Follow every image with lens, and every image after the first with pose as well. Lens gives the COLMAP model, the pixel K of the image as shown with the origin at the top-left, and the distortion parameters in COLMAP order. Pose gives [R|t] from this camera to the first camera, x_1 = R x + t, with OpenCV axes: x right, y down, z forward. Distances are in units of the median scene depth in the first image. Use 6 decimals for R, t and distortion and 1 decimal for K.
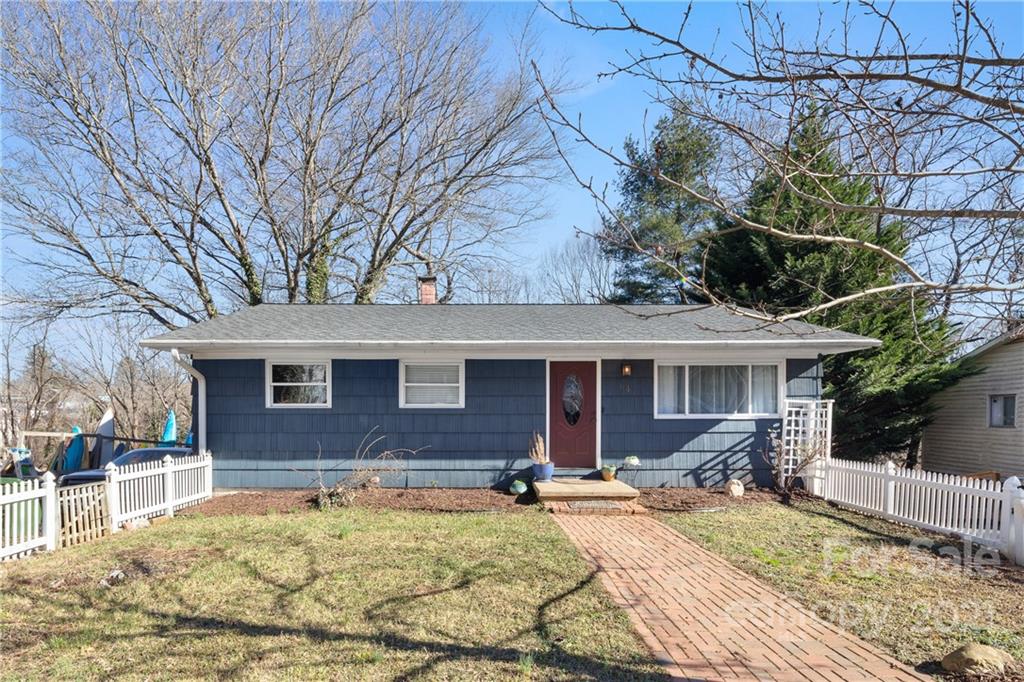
lens RADIAL K [[526.1, 0, 512.0], [0, 526.1, 341.0], [0, 0, 1]] dist [0.021574, 0.000283]
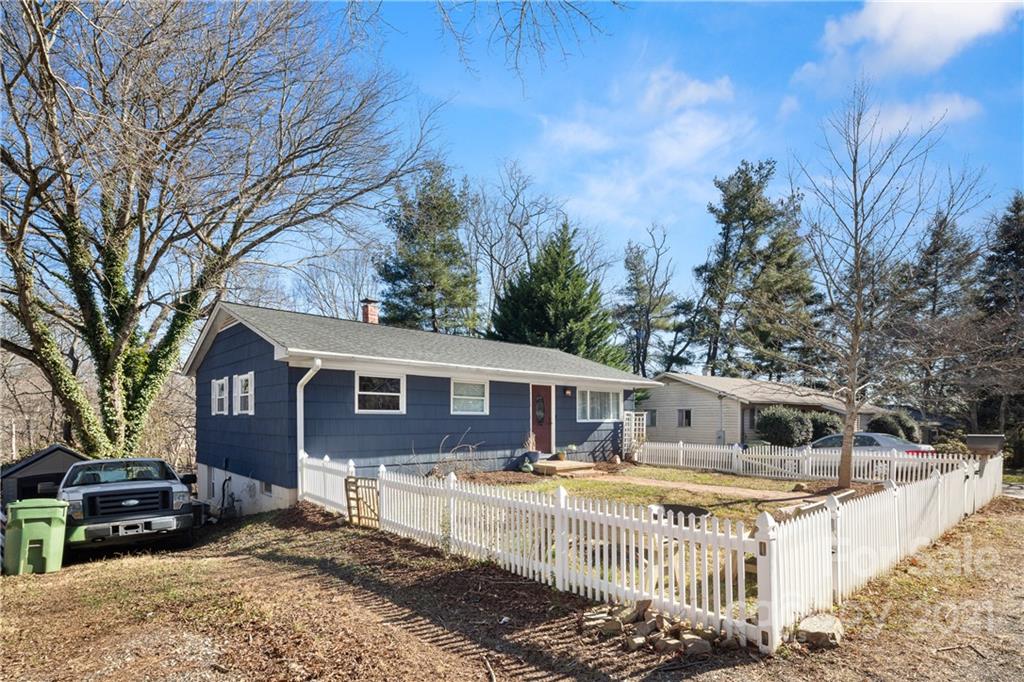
lens RADIAL K [[526.1, 0, 512.0], [0, 526.1, 341.0], [0, 0, 1]] dist [0.021574, 0.000283]
pose [[0.728827, 0.103783, 0.676787, -1.038523], [-0.094175, 0.994246, -0.051049, -0.004417], [-0.678191, -0.026531, 0.734407, -0.082633]]
